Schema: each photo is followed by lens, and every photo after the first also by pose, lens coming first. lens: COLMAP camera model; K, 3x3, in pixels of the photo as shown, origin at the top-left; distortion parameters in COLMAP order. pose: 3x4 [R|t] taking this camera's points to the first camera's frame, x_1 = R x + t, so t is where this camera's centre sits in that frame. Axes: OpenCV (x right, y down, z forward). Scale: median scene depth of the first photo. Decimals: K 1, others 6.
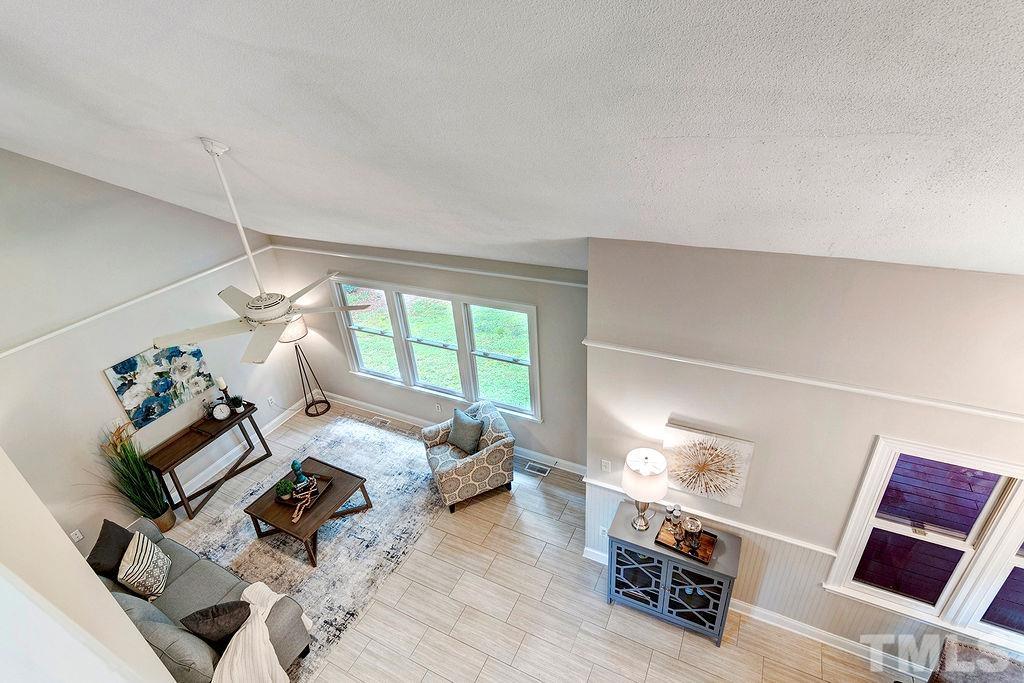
lens RADIAL K [[508.2, 0, 512.9], [0, 508.2, 349.3], [0, 0, 1]] dist [-0.000397, -0.000405]
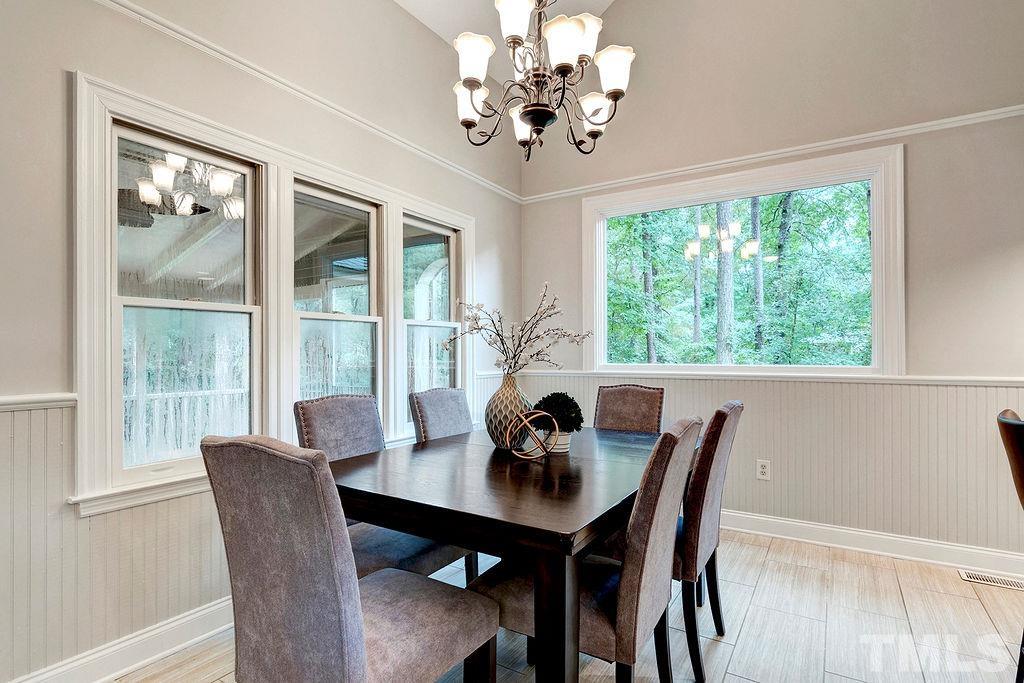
lens RADIAL K [[508.2, 0, 512.9], [0, 508.2, 349.3], [0, 0, 1]] dist [-0.000397, -0.000405]
pose [[0.096879, 0.066746, 0.993056, 0.145801], [0.487637, 0.866610, -0.105819, 0.423115], [-0.867655, 0.494502, 0.051408, 0.421473]]
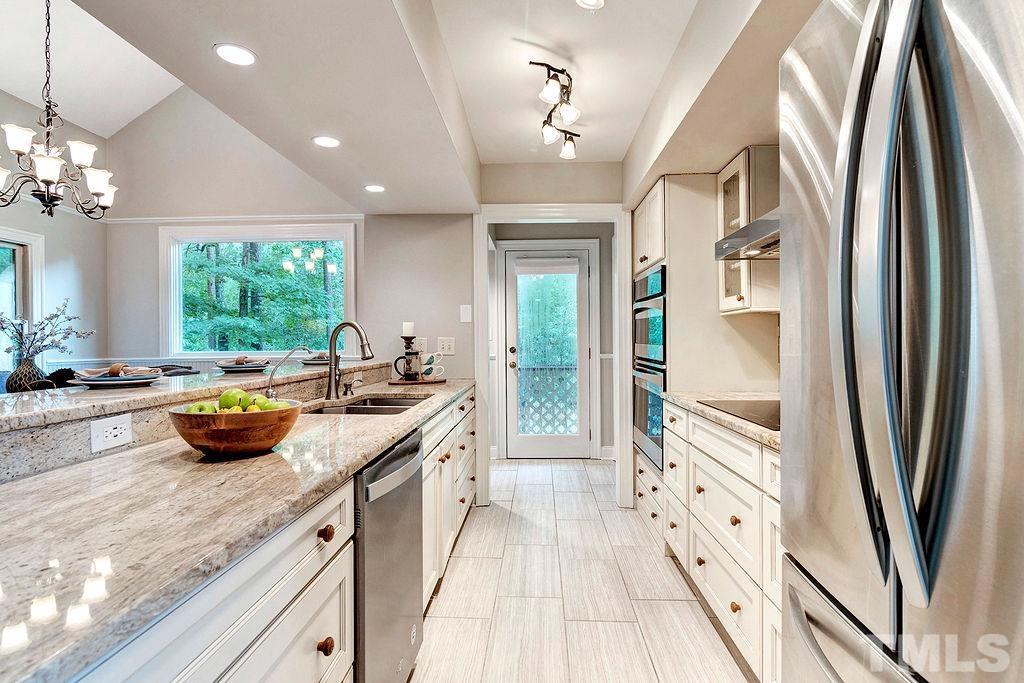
lens RADIAL K [[508.2, 0, 512.9], [0, 508.2, 349.3], [0, 0, 1]] dist [-0.000397, -0.000405]
pose [[-0.412275, 0.059497, 0.909114, -0.257062], [0.484541, 0.859354, 0.163494, 0.569695], [-0.771524, 0.507908, -0.383120, 0.234258]]
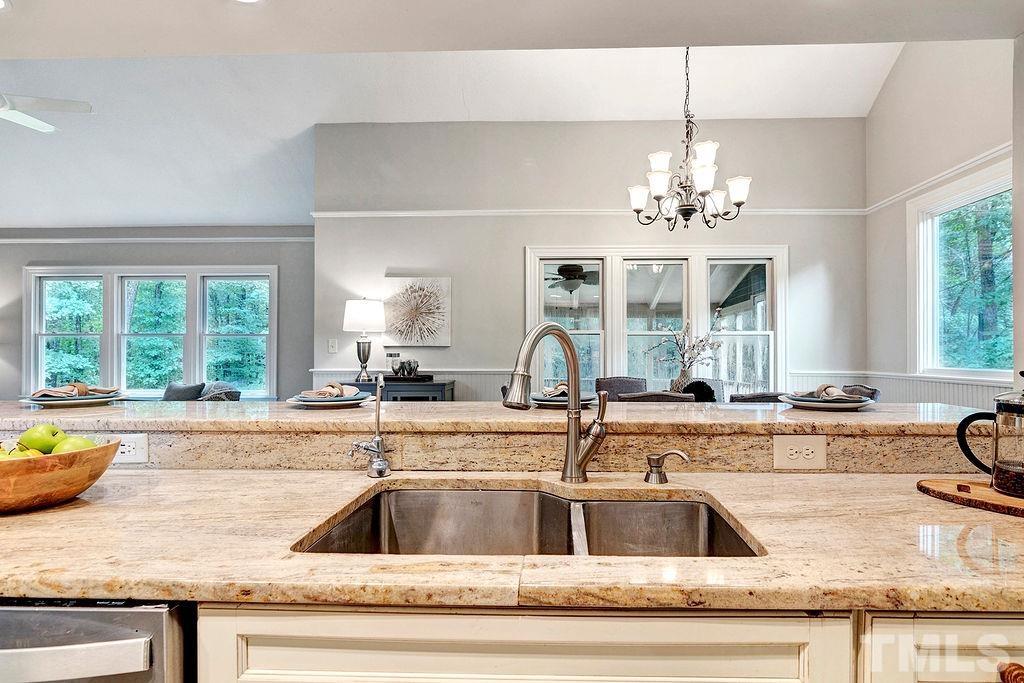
lens RADIAL K [[508.2, 0, 512.9], [0, 508.2, 349.3], [0, 0, 1]] dist [-0.000397, -0.000405]
pose [[0.906528, 0.070913, 0.416146, 0.068345], [0.153606, 0.862803, -0.481639, 0.650405], [-0.393207, 0.500542, 0.771263, 0.035429]]
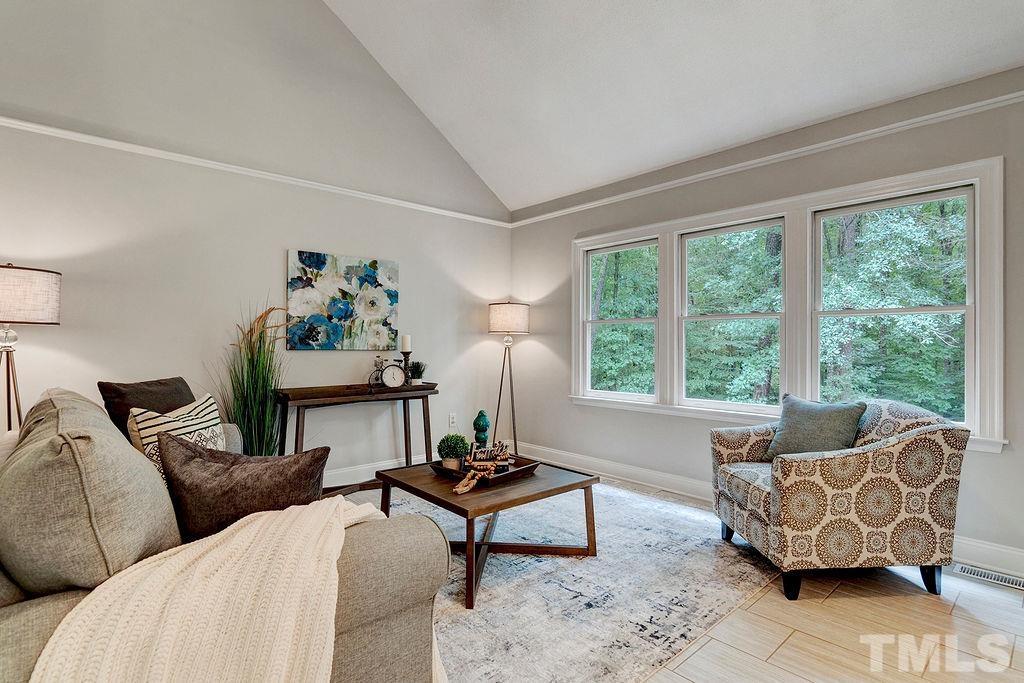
lens RADIAL K [[513.6, 0, 506.2], [0, 513.6, 340.8], [0, 0, 1]] dist [-0.002584, -0.000856]
pose [[0.929212, 0.070232, -0.362812, -0.208758], [-0.241172, 0.859129, -0.451368, 0.404838], [0.280002, 0.506917, 0.815251, 0.514224]]
